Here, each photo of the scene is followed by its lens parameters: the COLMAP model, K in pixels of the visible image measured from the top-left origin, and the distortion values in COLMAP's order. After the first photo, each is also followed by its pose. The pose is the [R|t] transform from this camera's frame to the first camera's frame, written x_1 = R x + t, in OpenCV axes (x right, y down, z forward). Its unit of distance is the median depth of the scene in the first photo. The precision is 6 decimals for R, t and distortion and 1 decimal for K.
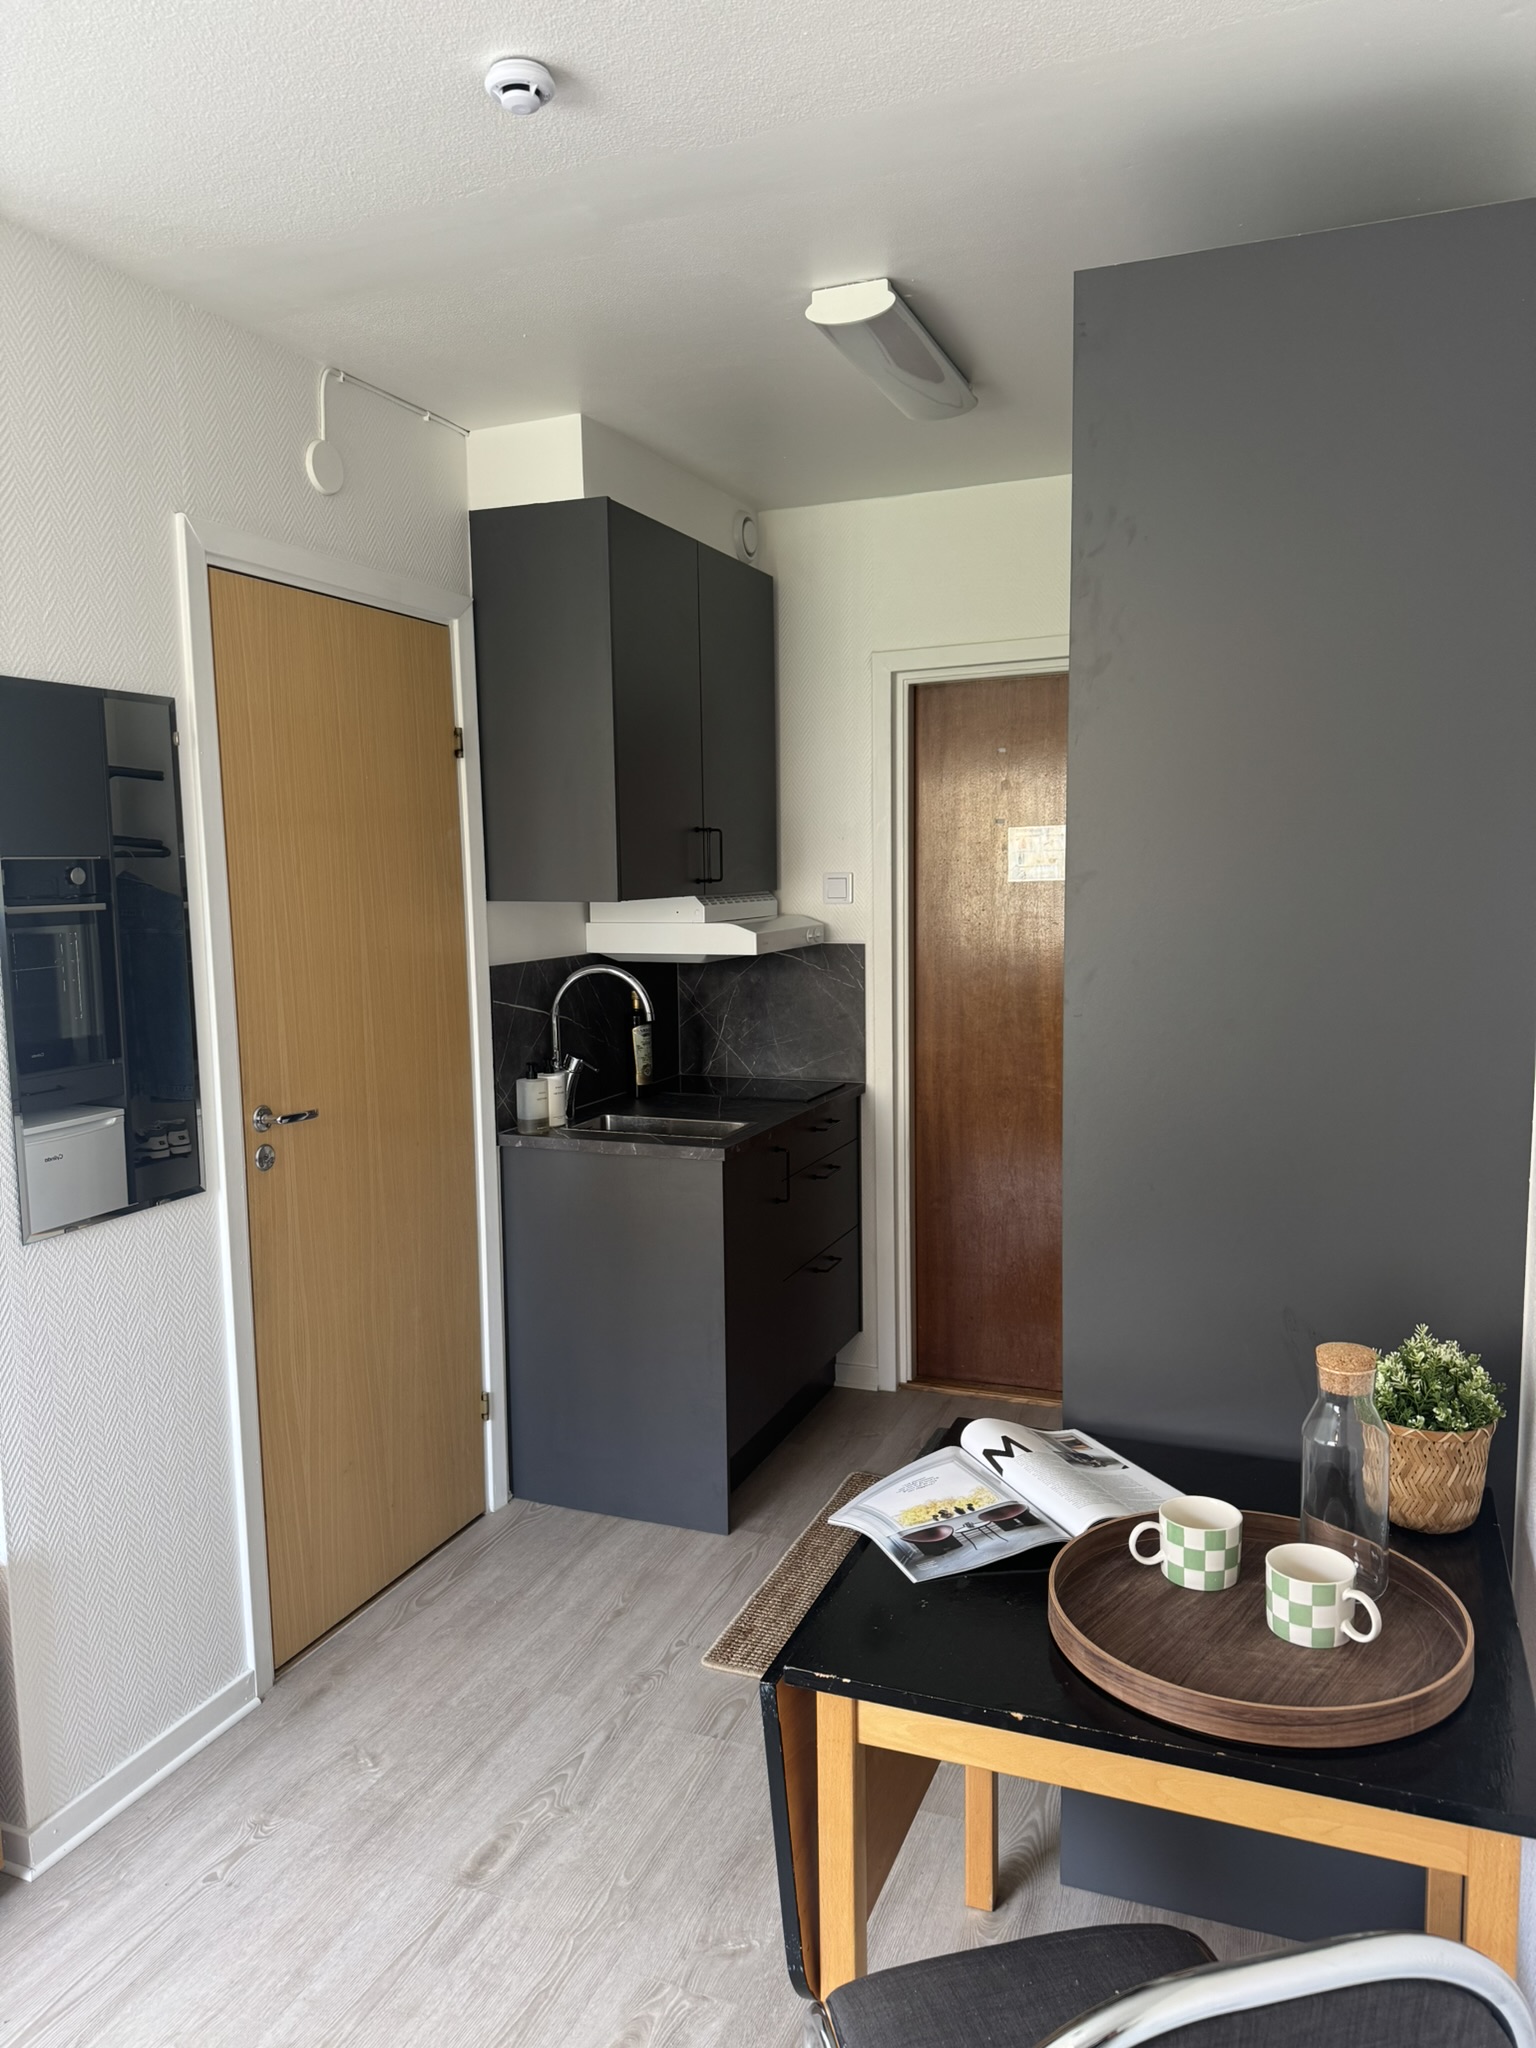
lens RADIAL K [[1453.6, 0, 766.9], [0, 1453.6, 1034.1], [0, 0, 1]] dist [0.045169, -0.056442]
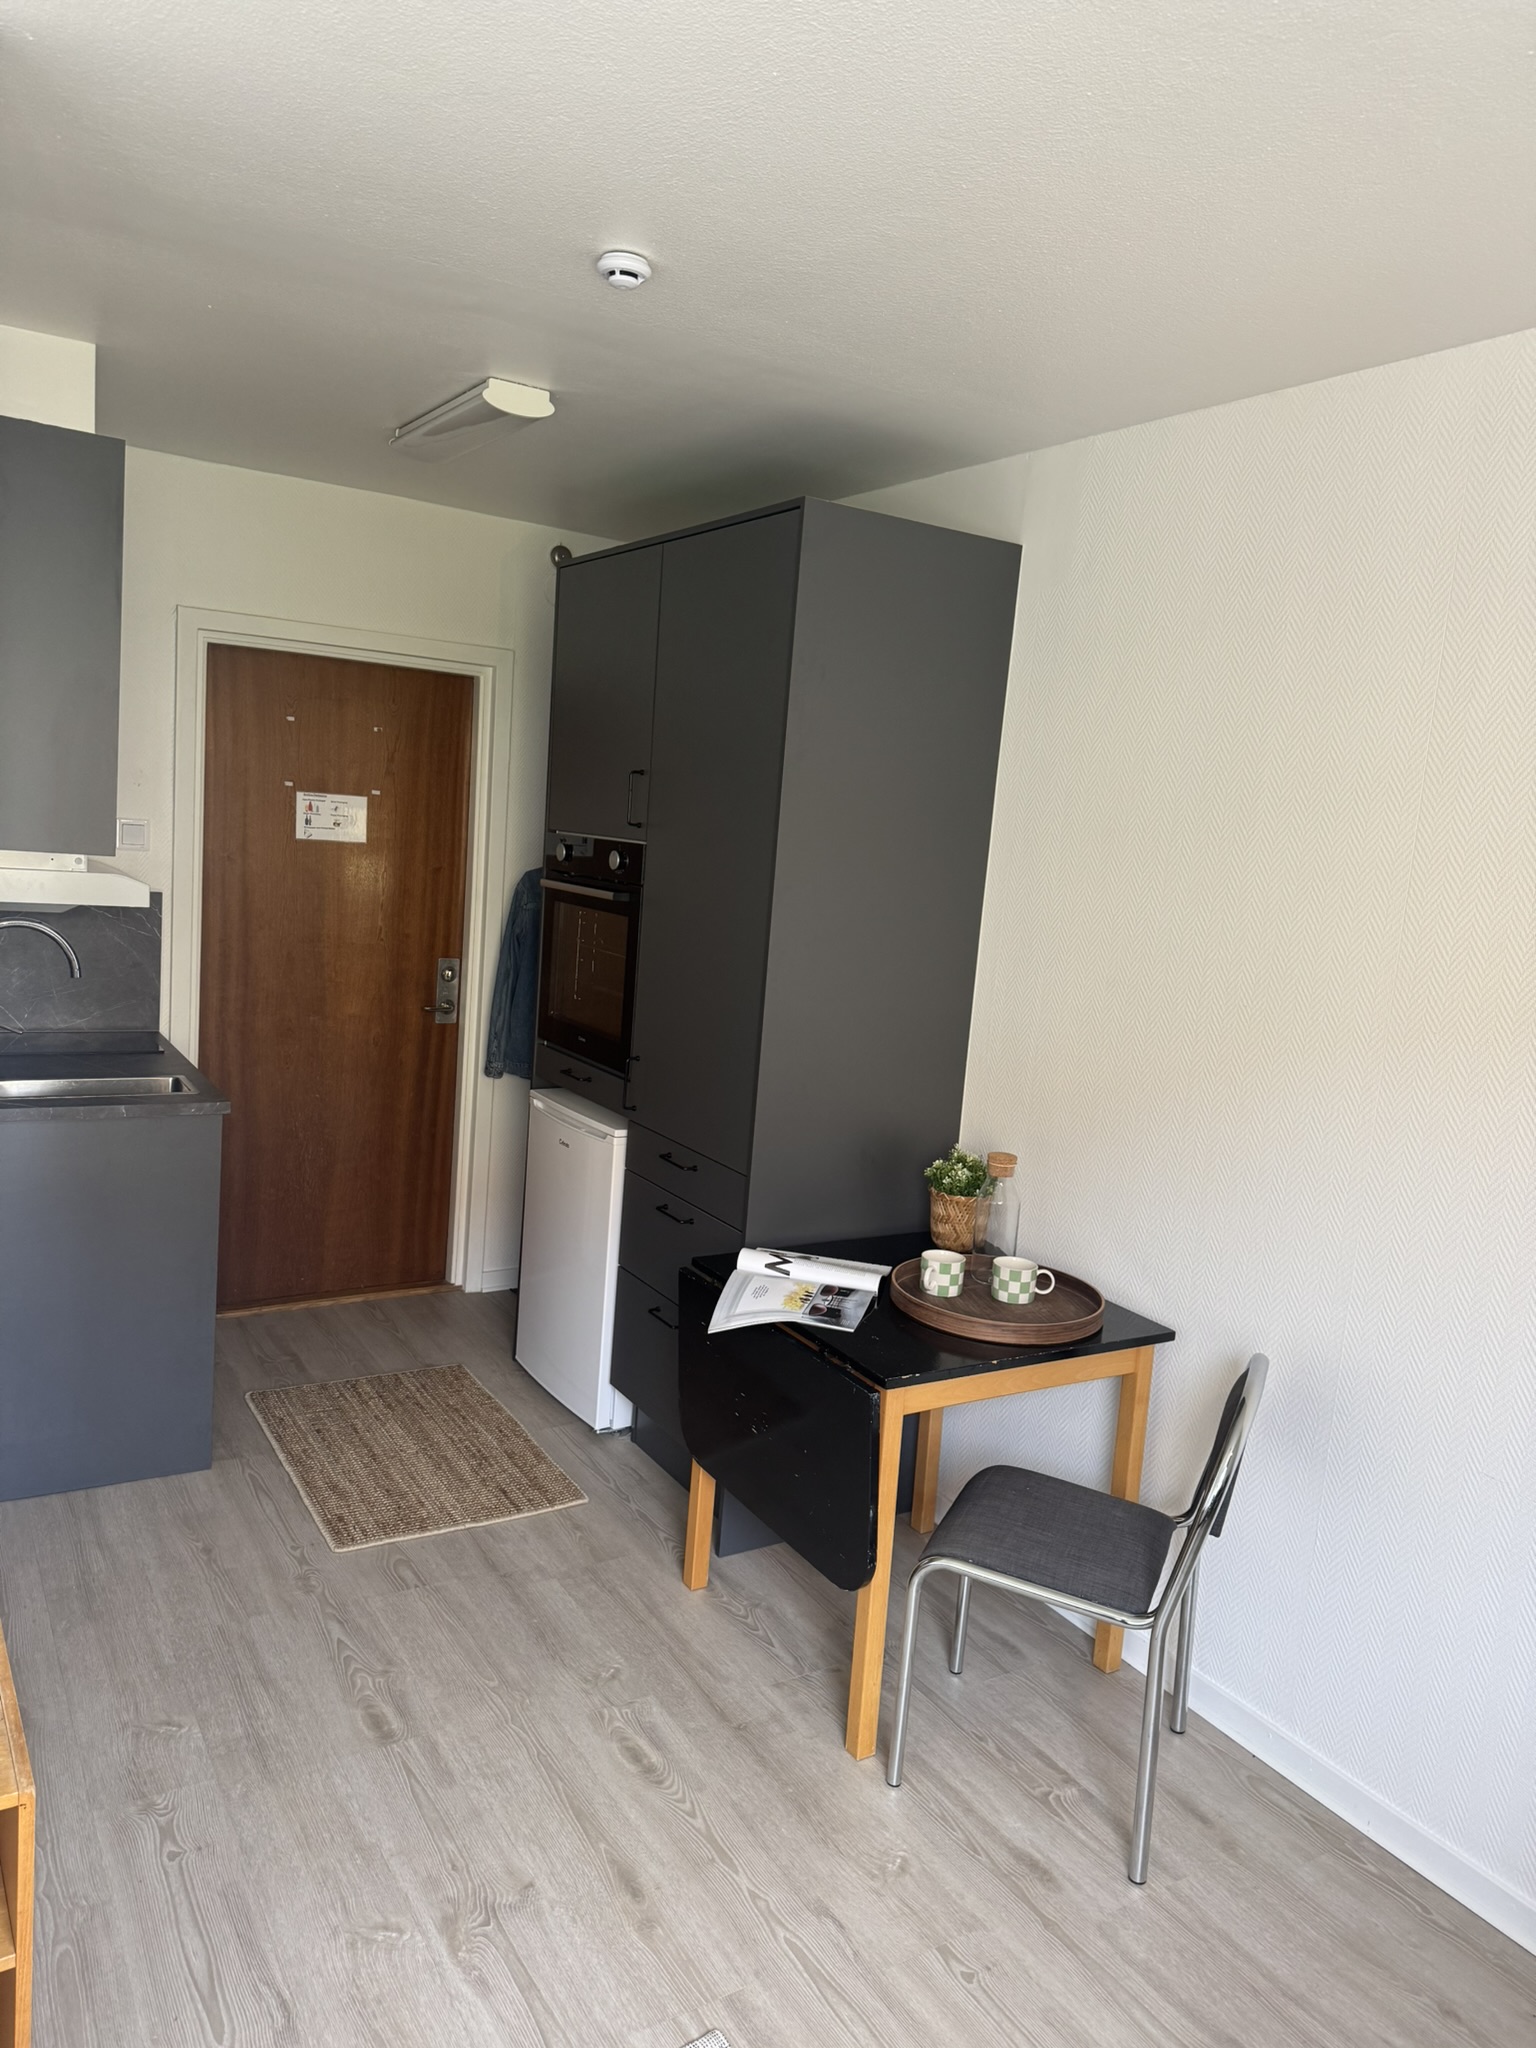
lens RADIAL K [[1453.6, 0, 774.2], [0, 1453.6, 1023.6], [0, 0, 1]] dist [0.045169, -0.056442]
pose [[0.587214, -0.049564, 0.807912, -0.644413], [0.009158, 0.998466, 0.054599, -0.029166], [-0.809380, -0.024663, 0.586768, 0.067484]]
